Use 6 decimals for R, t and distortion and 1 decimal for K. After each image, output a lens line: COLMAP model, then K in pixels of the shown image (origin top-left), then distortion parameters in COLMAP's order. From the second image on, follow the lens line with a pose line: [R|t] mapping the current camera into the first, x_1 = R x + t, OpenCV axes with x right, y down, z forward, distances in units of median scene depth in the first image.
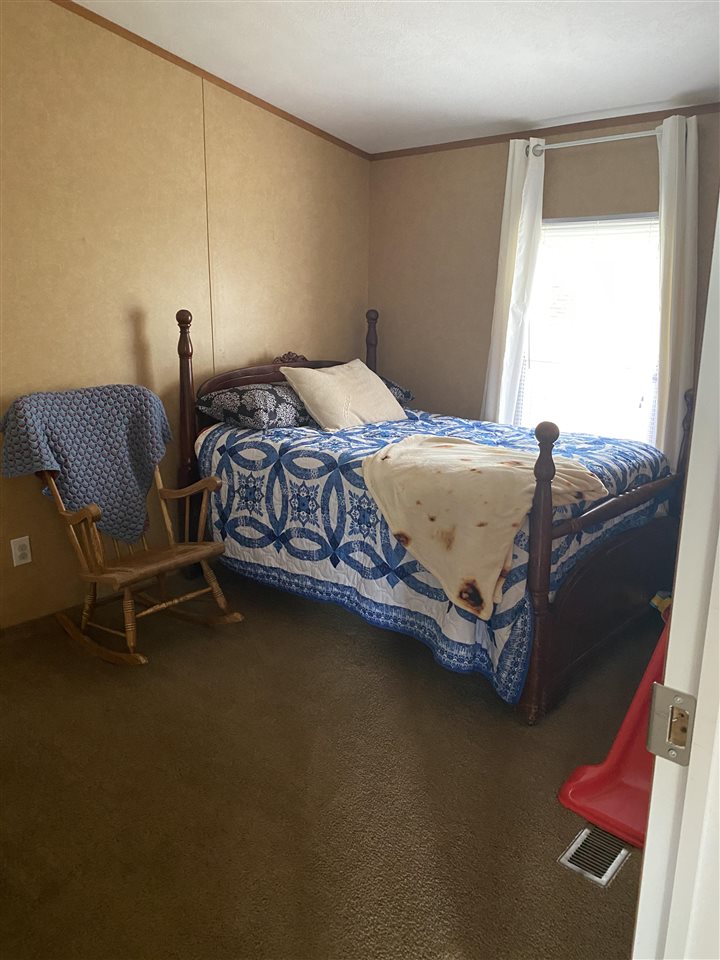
lens RADIAL K [[733.0, 0, 358.5], [0, 733.0, 478.3], [0, 0, 1]] dist [0.052305, -0.061114]
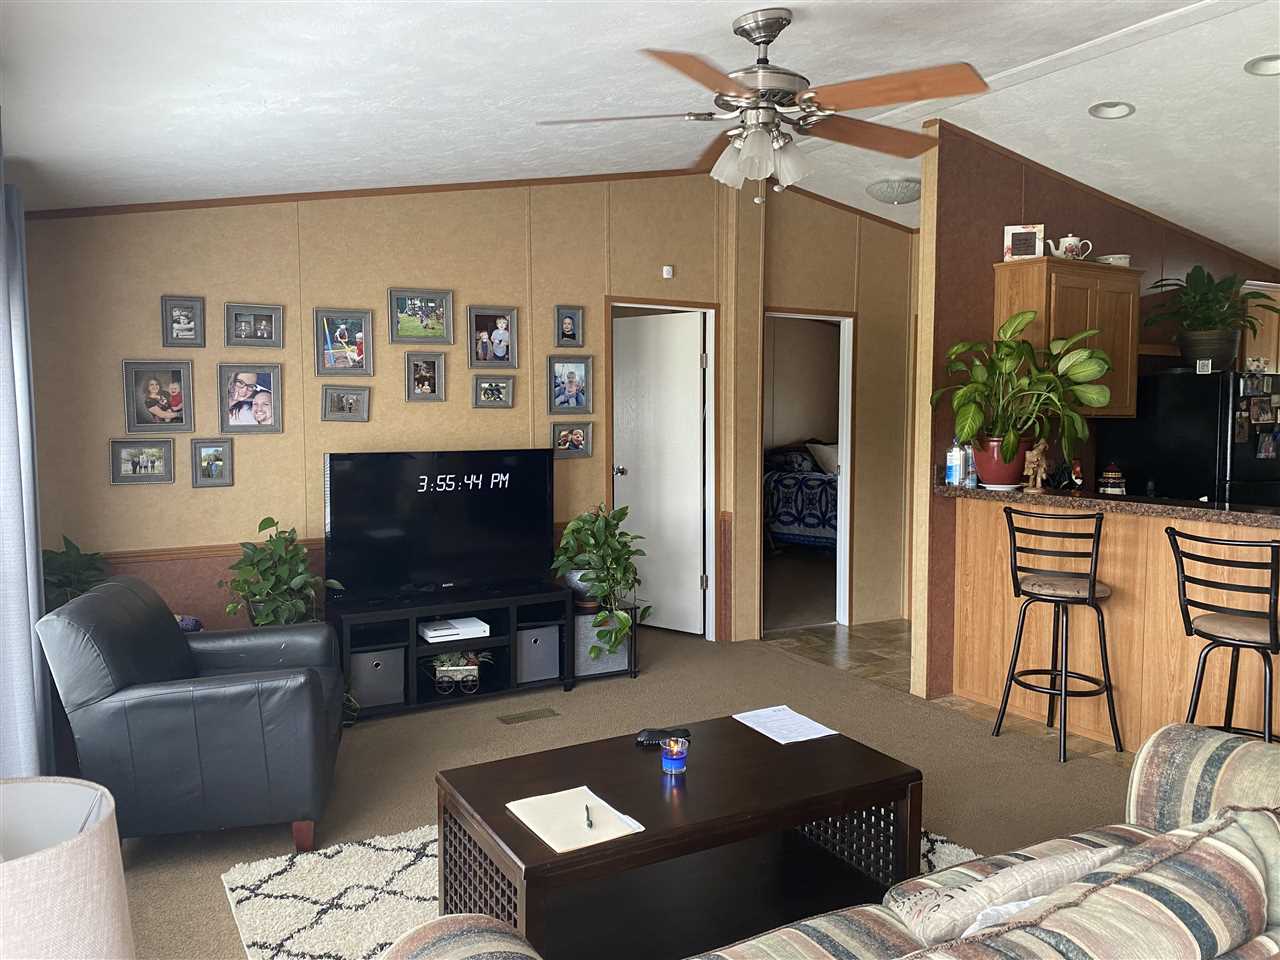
lens RADIAL K [[980.7, 0, 644.1], [0, 980.7, 476.9], [0, 0, 1]] dist [0.051577, -0.057552]
pose [[0.950566, 0.014724, -0.310174, 0.336742], [-0.069152, 0.983829, -0.165221, 0.451430], [0.302726, 0.178503, 0.936212, -1.787406]]
